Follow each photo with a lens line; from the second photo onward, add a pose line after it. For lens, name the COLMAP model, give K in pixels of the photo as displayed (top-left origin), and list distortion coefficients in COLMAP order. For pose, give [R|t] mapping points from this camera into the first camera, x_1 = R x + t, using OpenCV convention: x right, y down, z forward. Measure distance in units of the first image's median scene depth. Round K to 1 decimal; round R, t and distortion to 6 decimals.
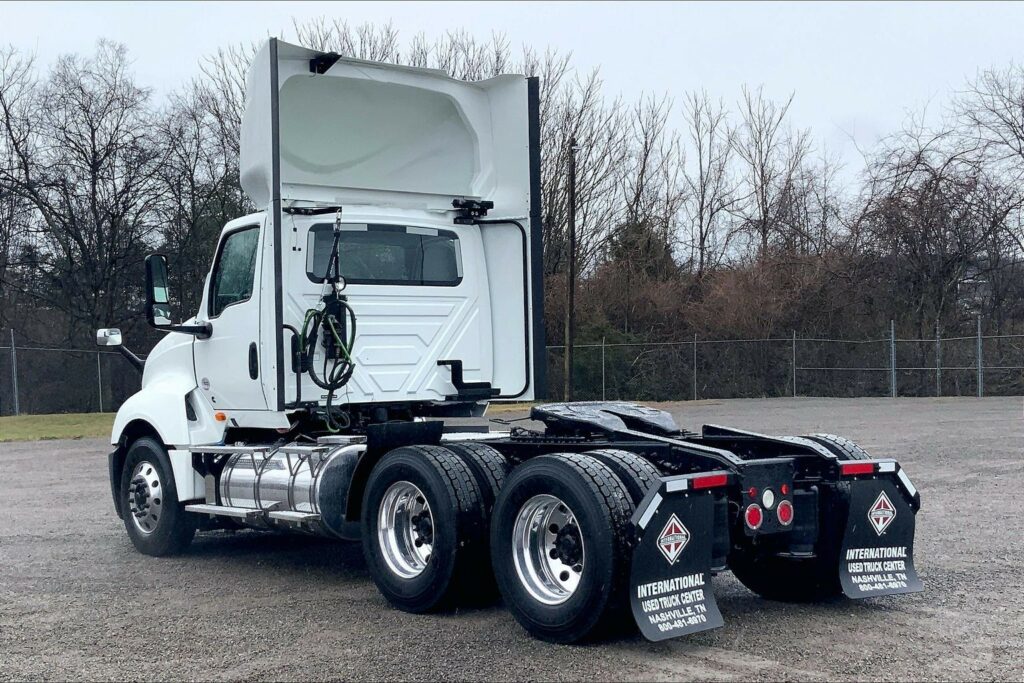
lens RADIAL K [[1355.2, 0, 496.7], [0, 1355.2, 357.0], [0, 0, 1]] dist [0.090993, 0.019114]
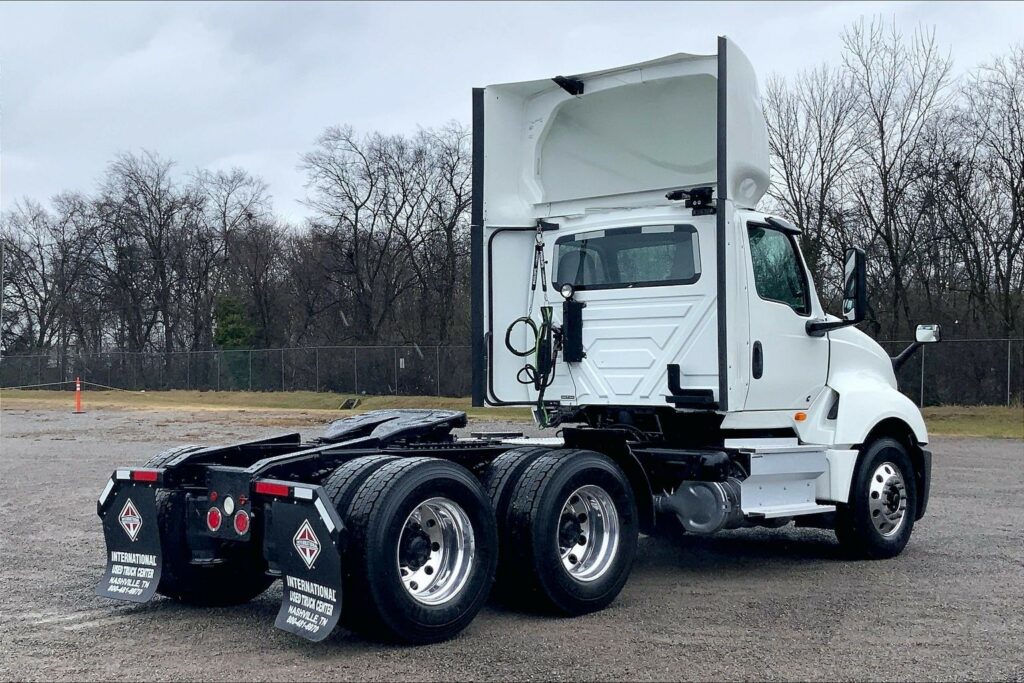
lens RADIAL K [[1423.2, 0, 512.0], [0, 1423.2, 341.5], [0, 0, 1]] dist [0.016616, 0.012431]
pose [[0.138044, -0.001319, -0.990425, 0.981337], [0.005481, 0.999985, -0.000567, -0.014148], [0.990411, -0.005350, 0.138050, 0.802560]]
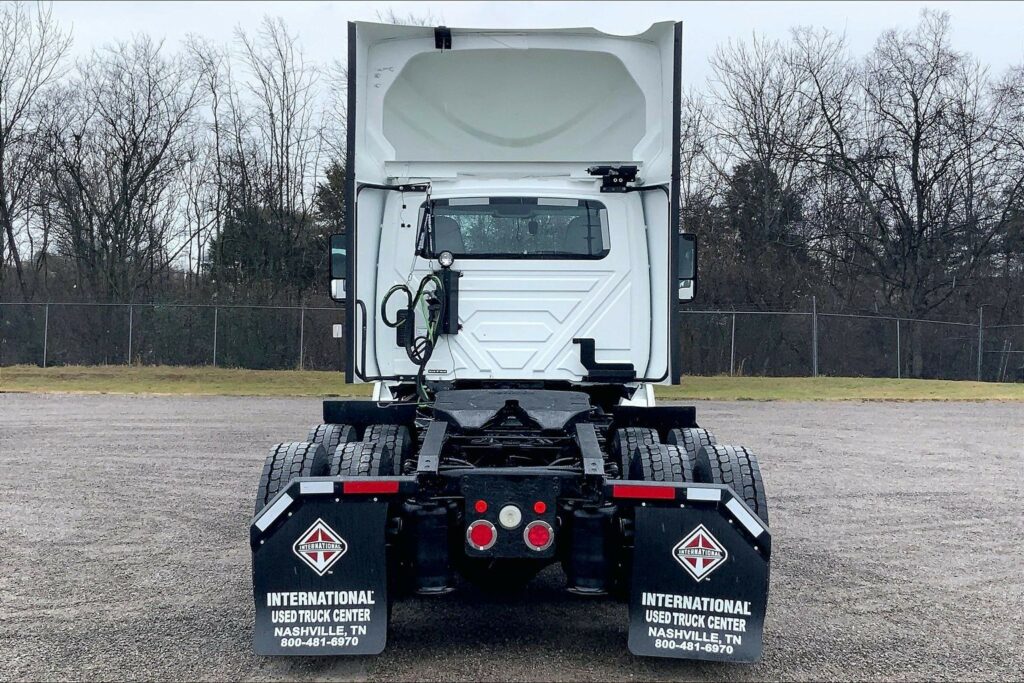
lens RADIAL K [[1302.7, 0, 512.0], [0, 1302.7, 341.5], [0, 0, 1]] dist [0.077203, 0.000455]
pose [[0.773826, 0.030325, -0.632671, 0.530831], [-0.020260, 0.999527, 0.023129, -0.016376], [0.633074, -0.005080, 0.774075, 0.287147]]
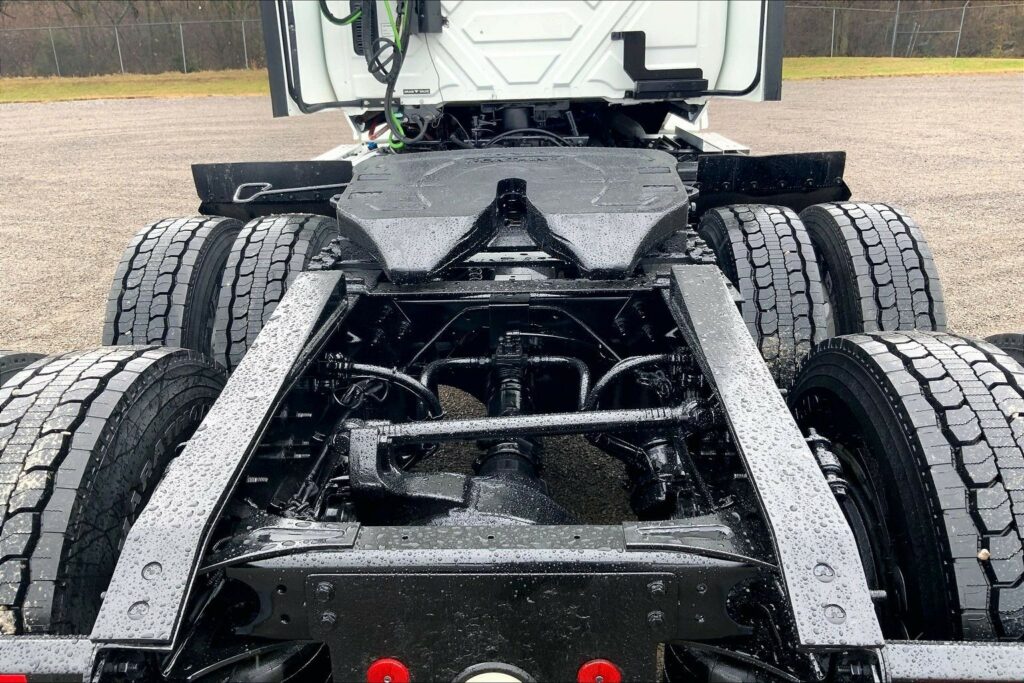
lens RADIAL K [[844.0, 0, 510.1], [0, 844.0, 355.8], [0, 0, 1]] dist [0.031291, -0.073286]
pose [[0.755605, 0.230921, -0.612973, 0.212719], [0.018128, 0.928068, 0.371970, -0.005480], [0.654776, -0.292174, 0.697067, 0.687780]]
